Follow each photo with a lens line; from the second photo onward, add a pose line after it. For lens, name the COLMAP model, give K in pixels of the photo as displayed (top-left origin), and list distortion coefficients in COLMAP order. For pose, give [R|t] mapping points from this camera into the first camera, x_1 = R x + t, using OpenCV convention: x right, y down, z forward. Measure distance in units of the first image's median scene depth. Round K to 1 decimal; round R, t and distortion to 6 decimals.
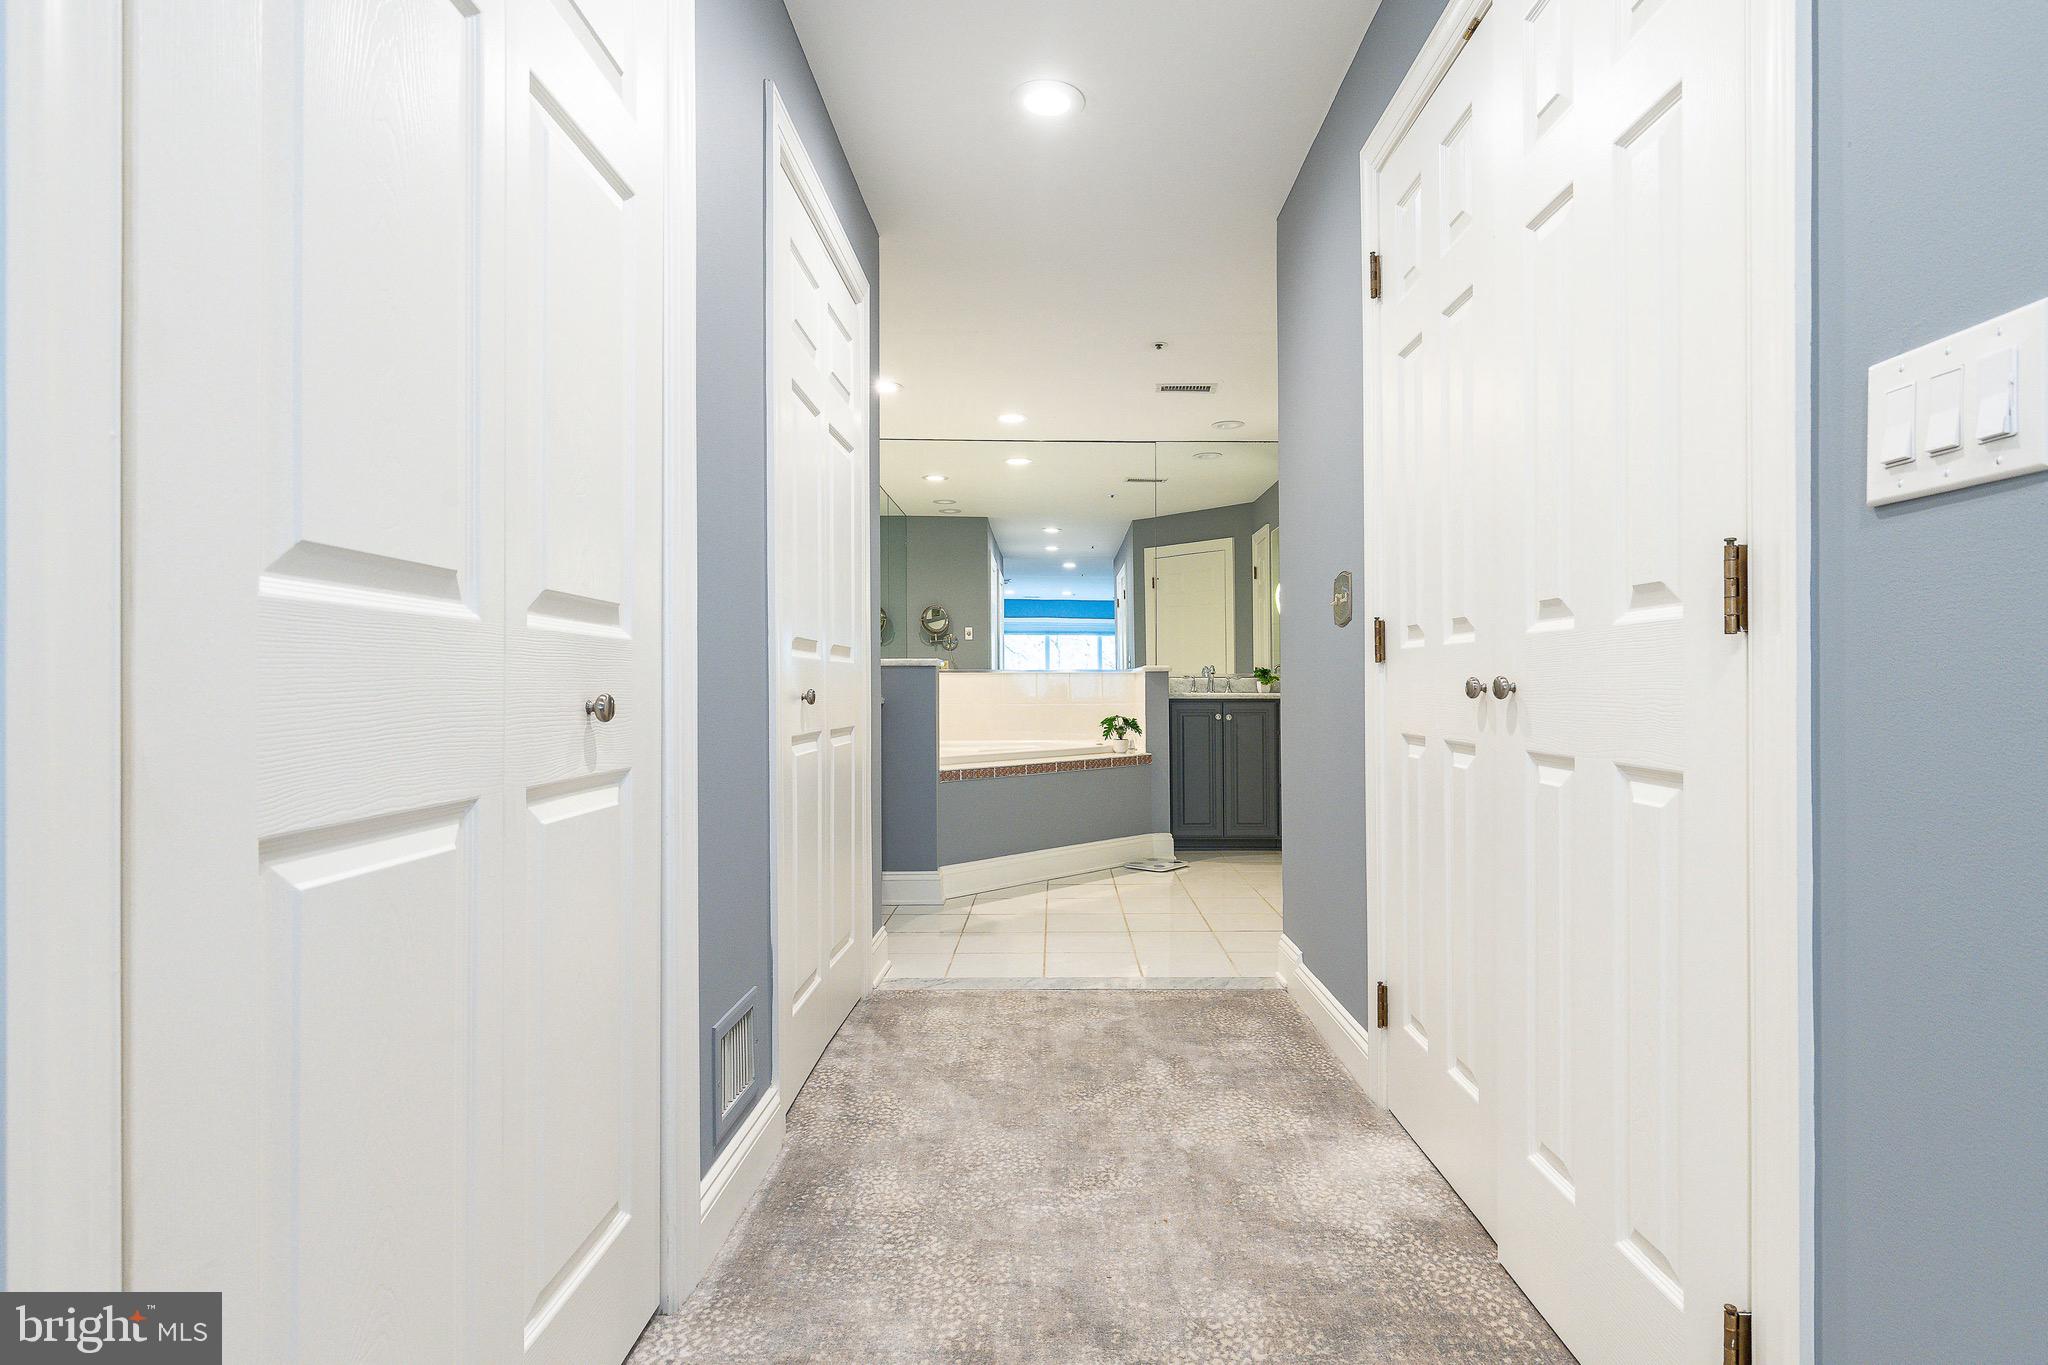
lens RADIAL K [[1125.2, 0, 1028.4], [0, 1125.2, 679.3], [0, 0, 1]] dist [-0.000695, -0.000003]
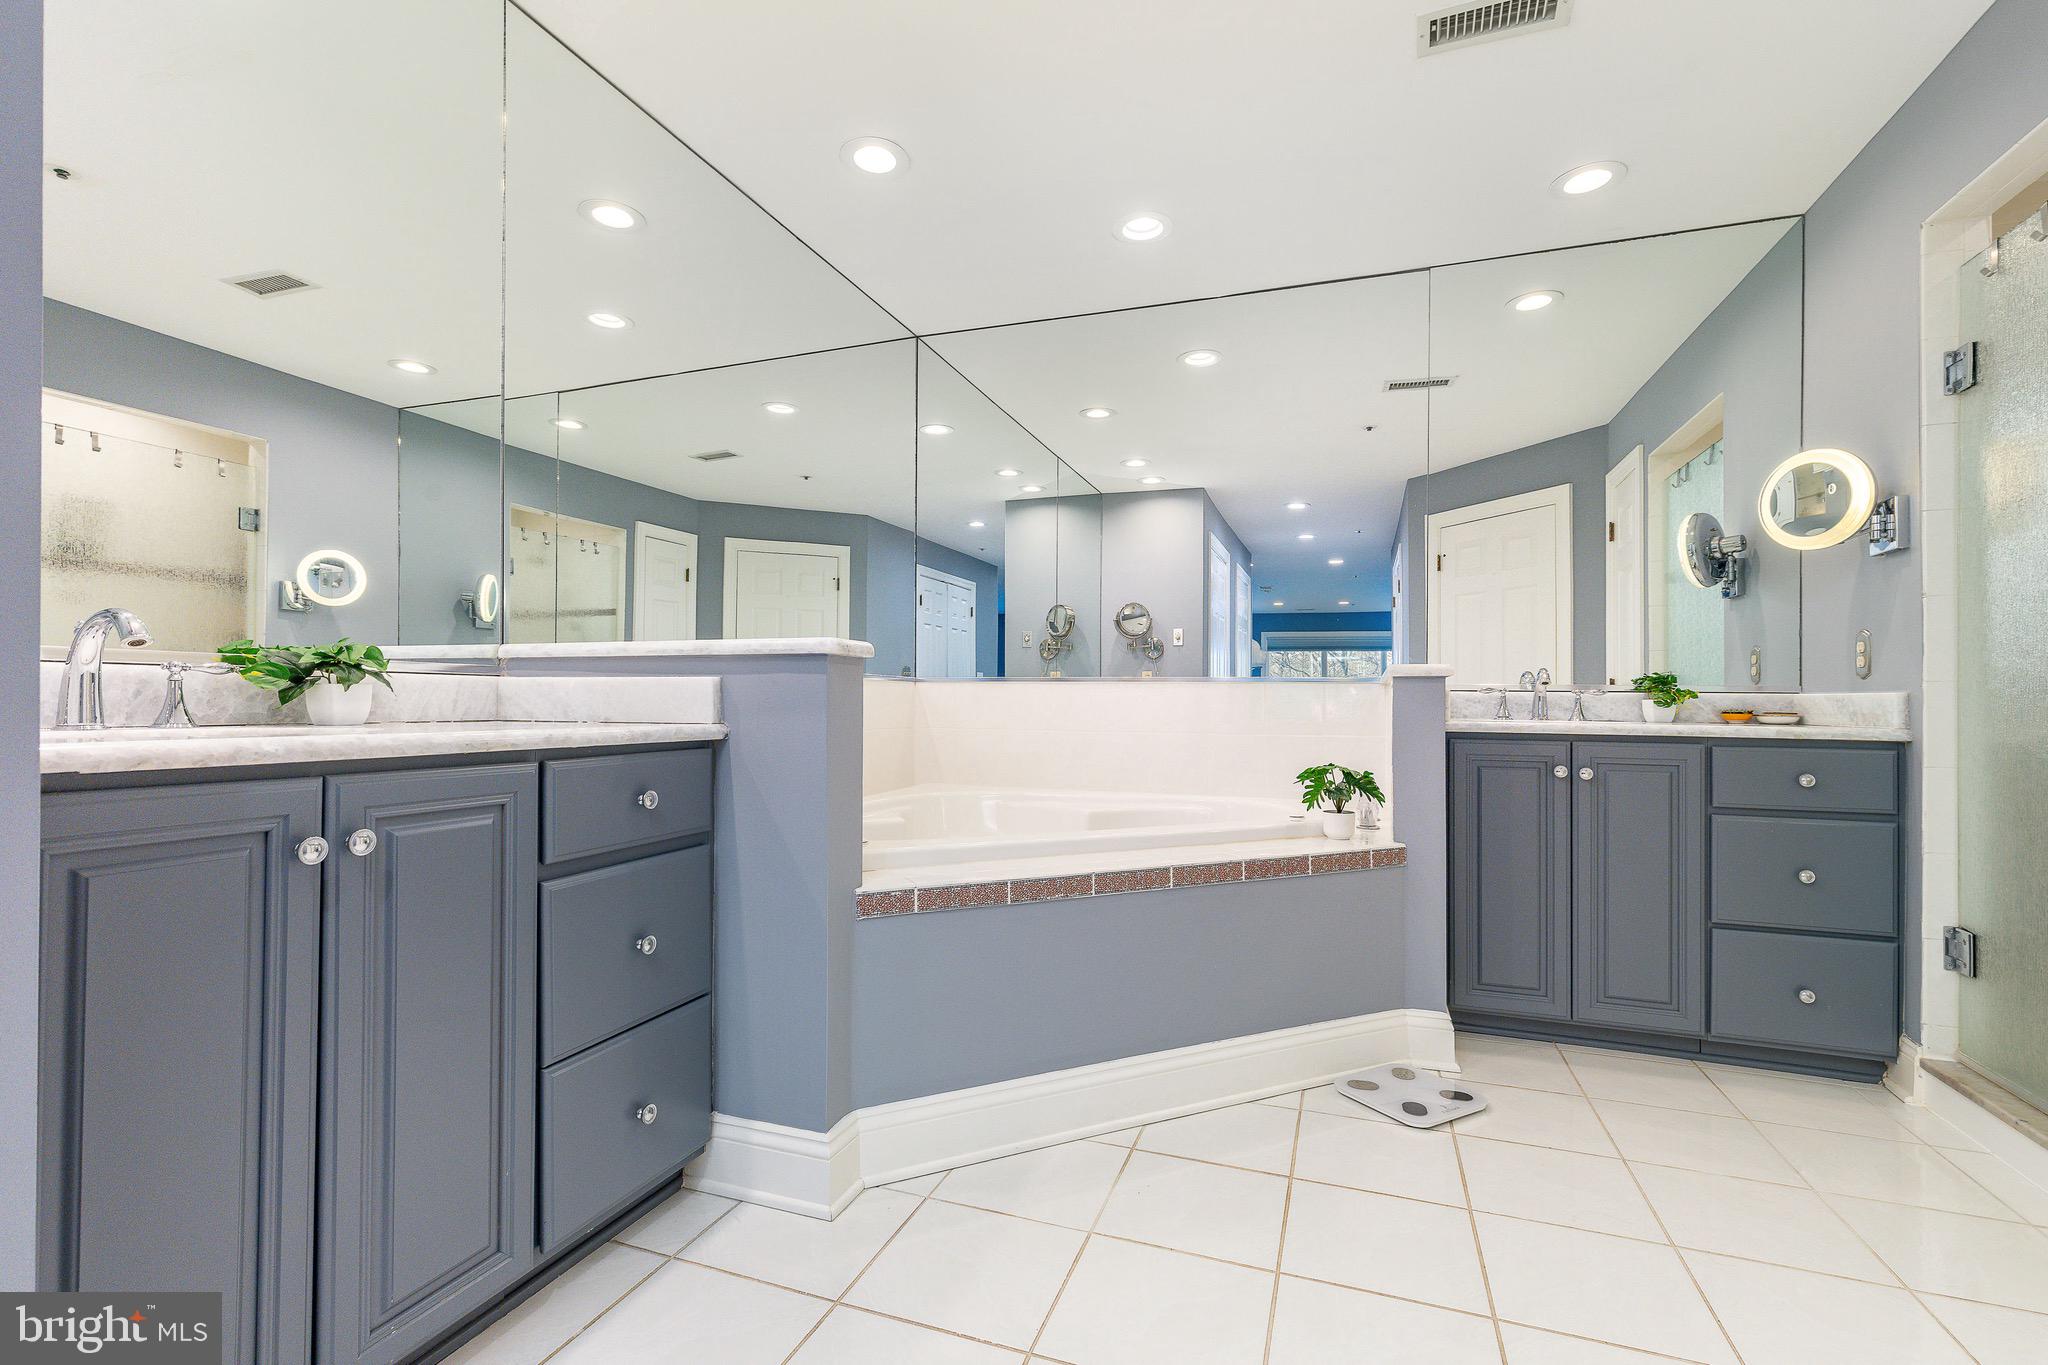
lens RADIAL K [[921.8, 0, 1012.8], [0, 921.8, 691.4], [0, 0, 1]] dist [0.001683, 0.000361]
pose [[0.941871, 0.004469, -0.335944, 0.081753], [-0.007535, 0.999941, -0.007823, 0.003892], [0.335889, 0.009900, 0.941849, 0.557601]]
